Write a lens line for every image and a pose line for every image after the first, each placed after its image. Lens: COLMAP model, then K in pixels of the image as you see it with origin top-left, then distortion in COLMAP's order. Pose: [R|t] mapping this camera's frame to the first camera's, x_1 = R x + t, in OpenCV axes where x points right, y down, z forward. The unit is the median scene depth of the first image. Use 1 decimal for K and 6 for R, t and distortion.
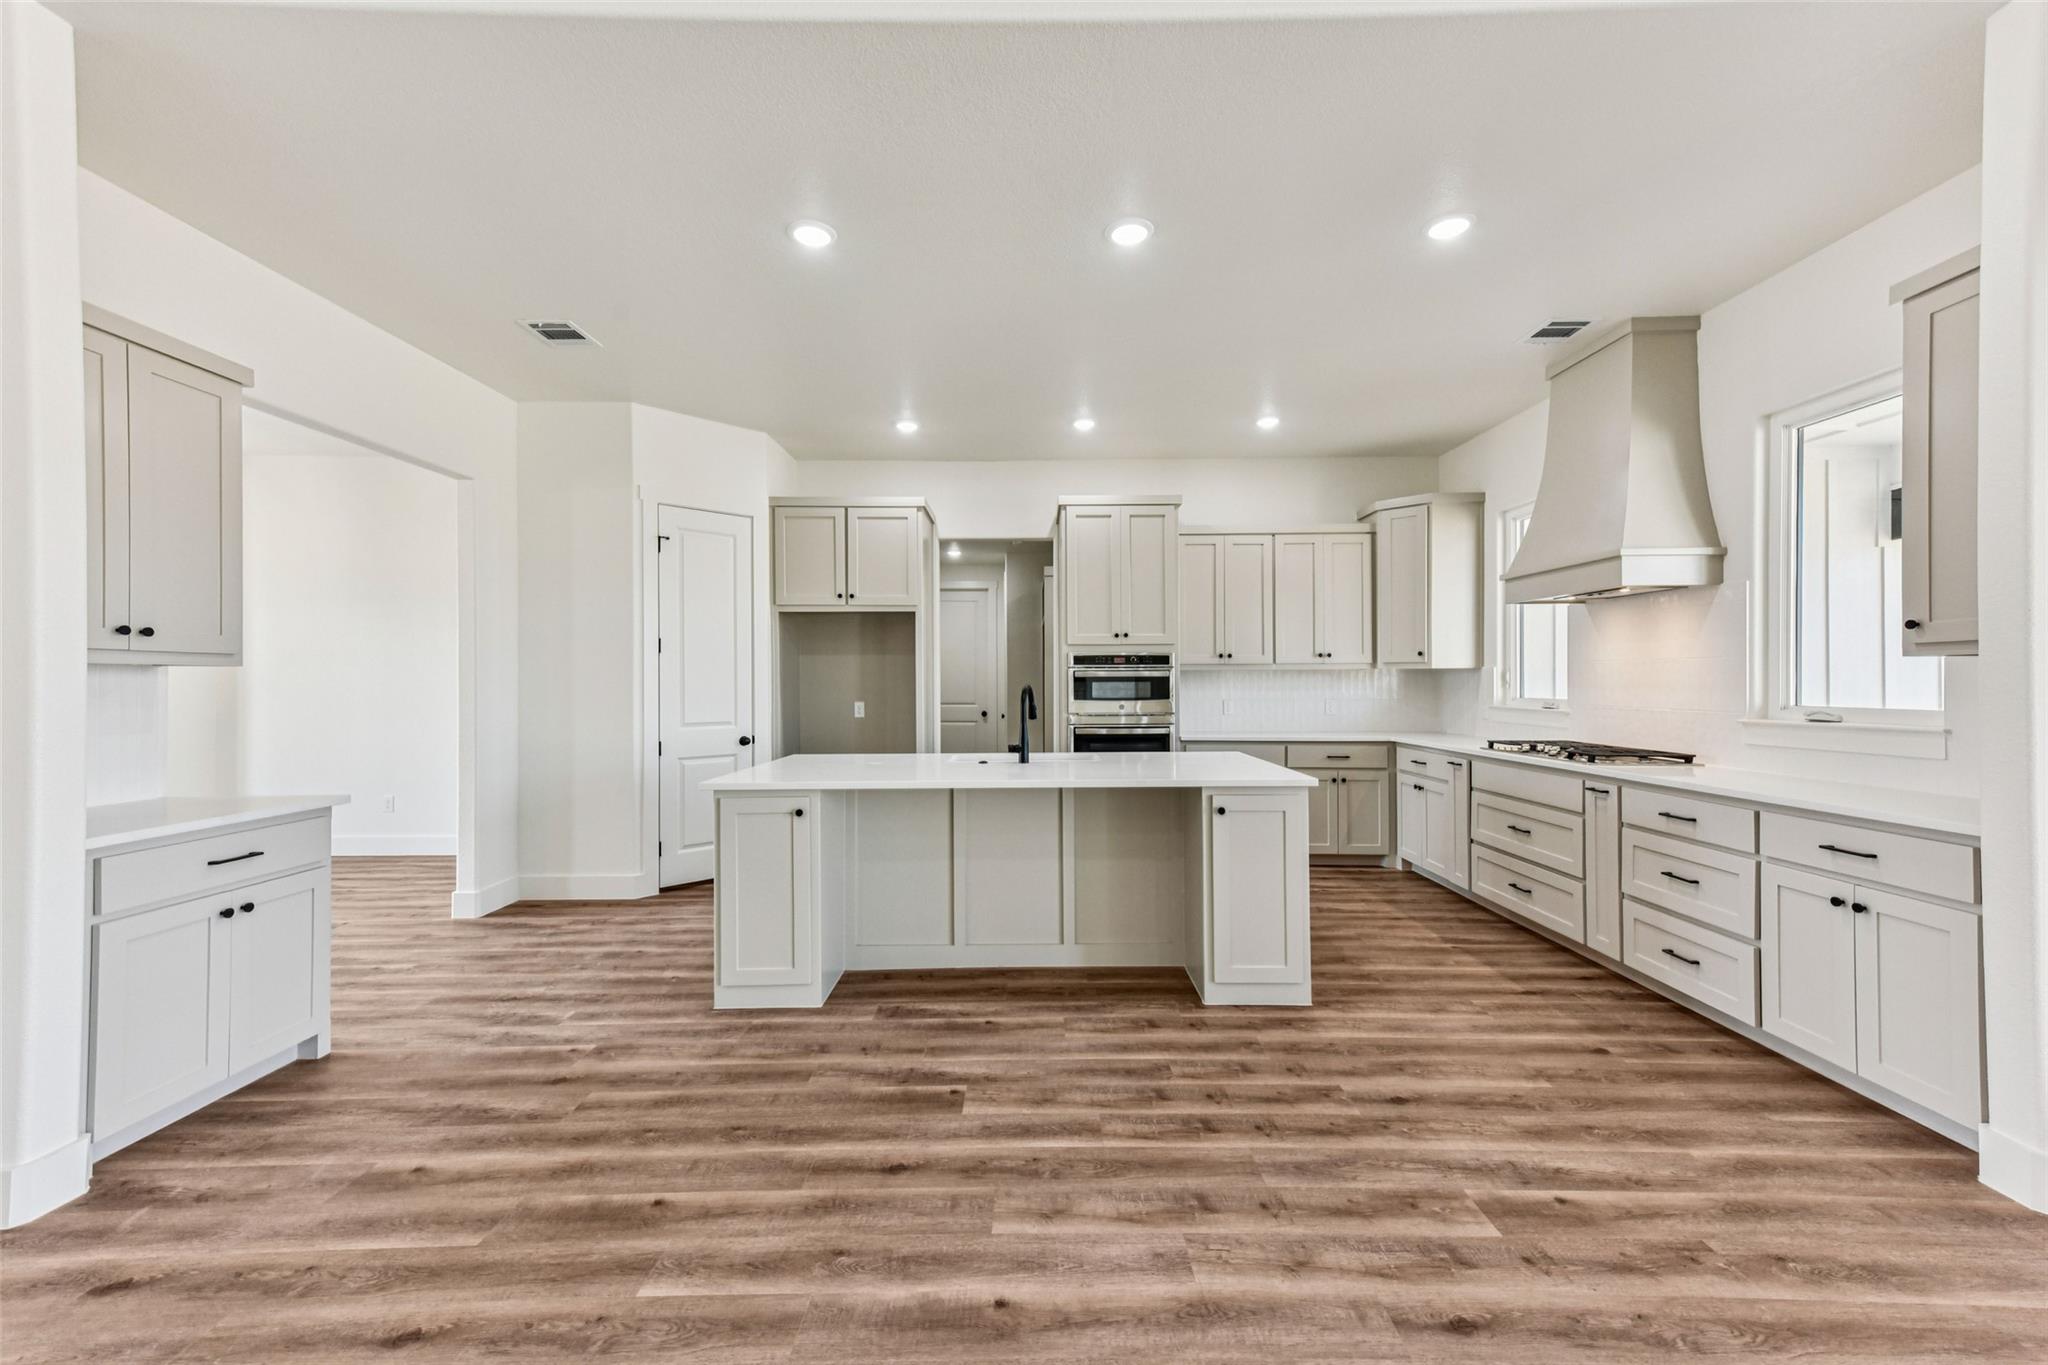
lens RADIAL K [[818.7, 0, 1034.2], [0, 818.7, 678.5], [0, 0, 1]] dist [0.031416, -0.000044]
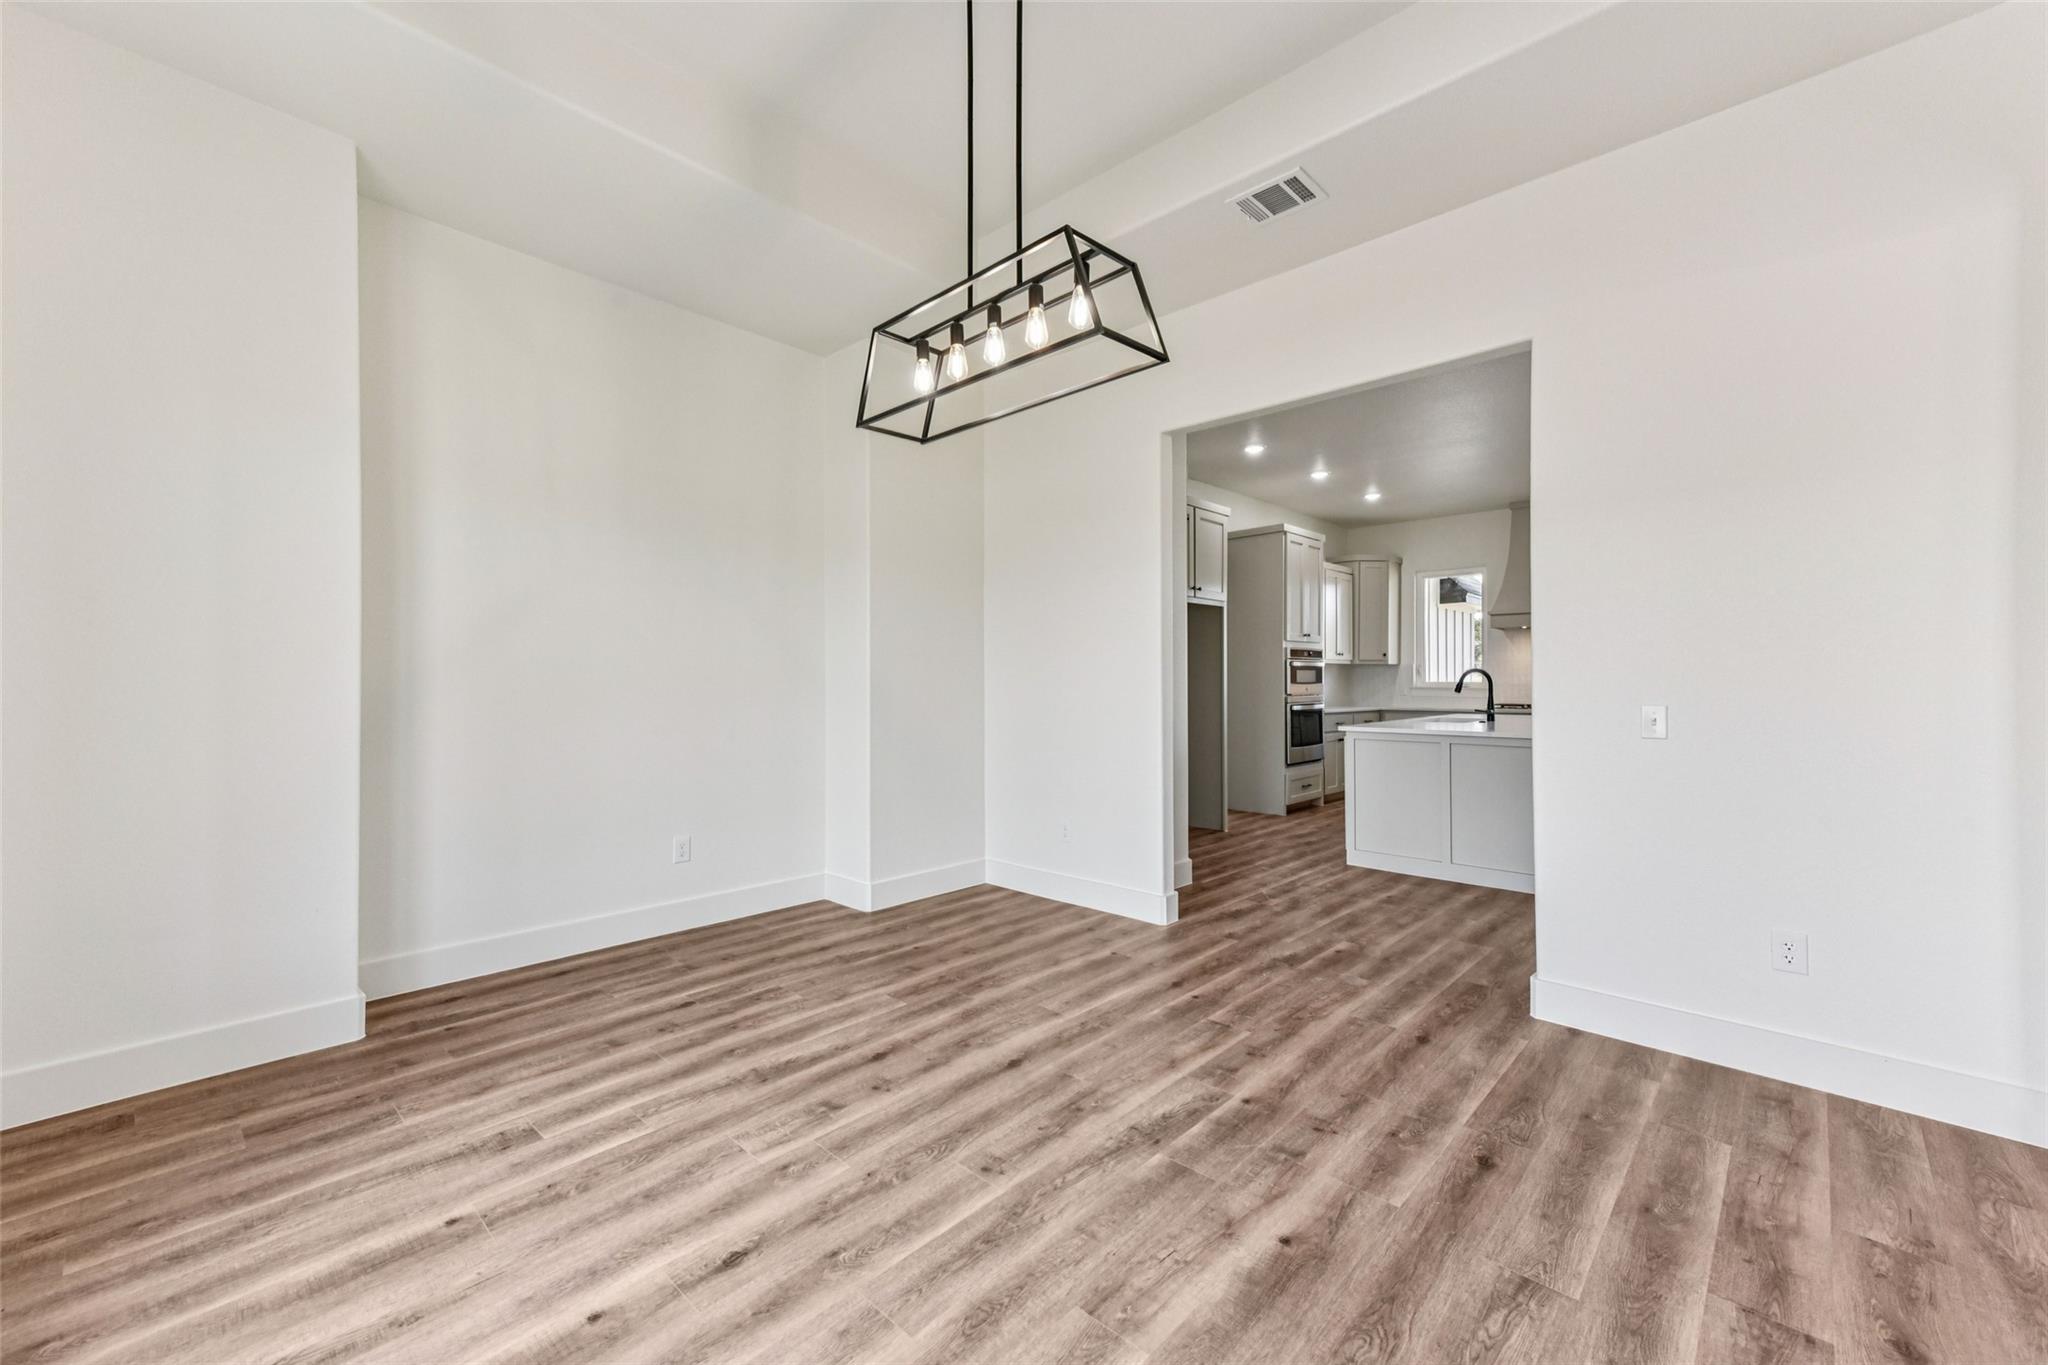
lens RADIAL K [[818.7, 0, 1037.7], [0, 818.7, 691.0], [0, 0, 1]] dist [0.031416, -0.000044]
pose [[0.678888, -0.008406, 0.734194, -1.630948], [0.001096, 0.999945, 0.010435, 0.032730], [-0.734241, -0.006279, 0.678859, 0.579209]]
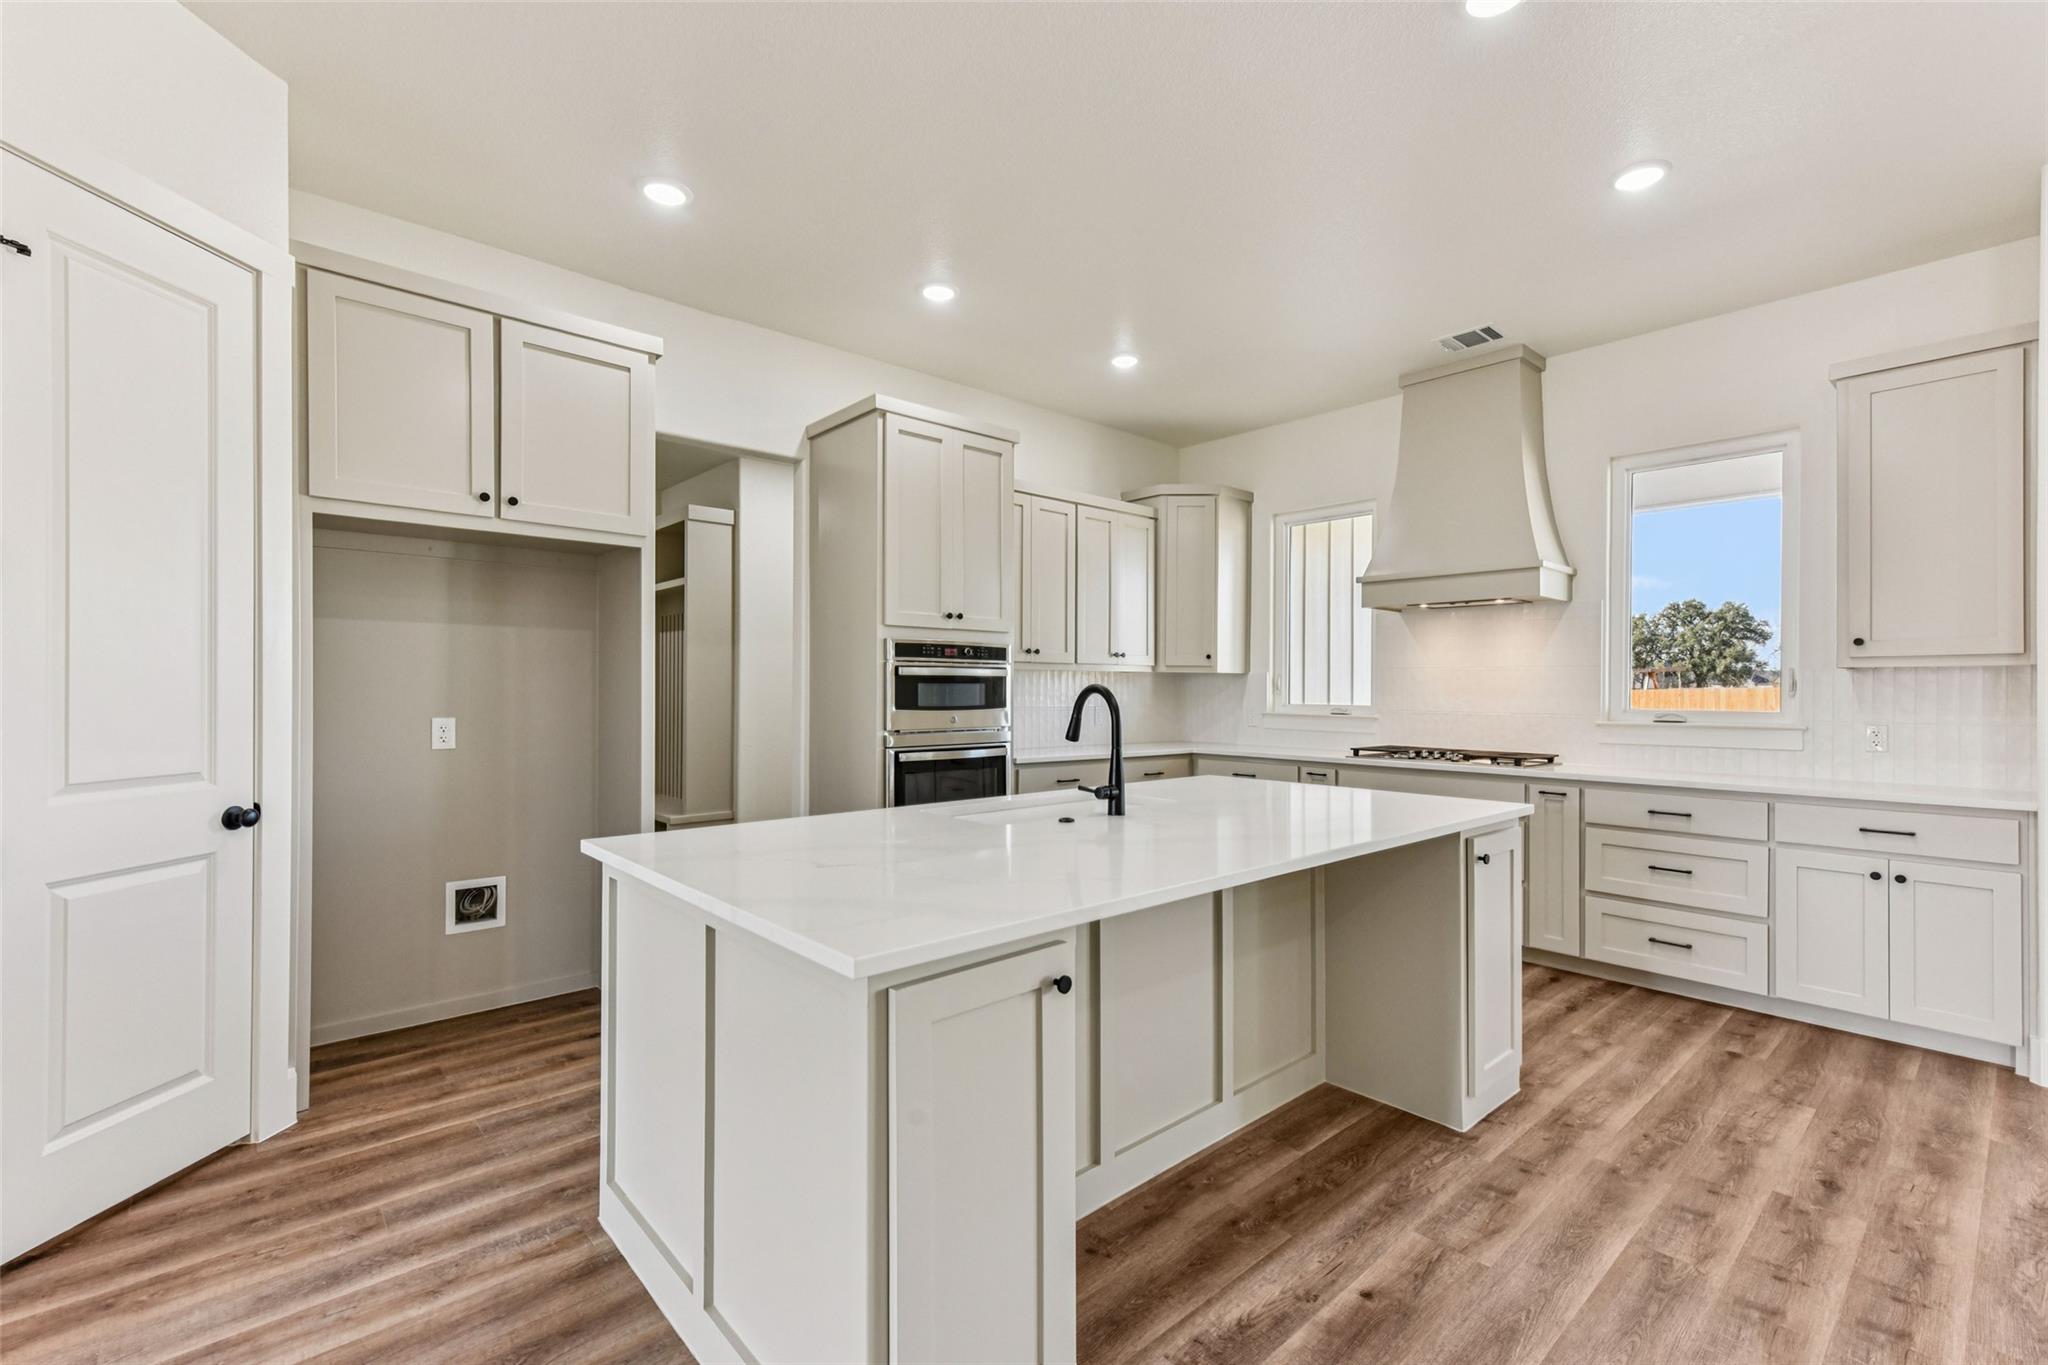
lens RADIAL K [[895.1, 0, 1031.2], [0, 895.1, 690.9], [0, 0, 1]] dist [0.016005, -0.001310]
pose [[0.742938, 0.006538, 0.669329, -0.489488], [-0.010310, 0.999945, 0.001676, 0.011916], [-0.669281, -0.008146, 0.742965, 0.548493]]
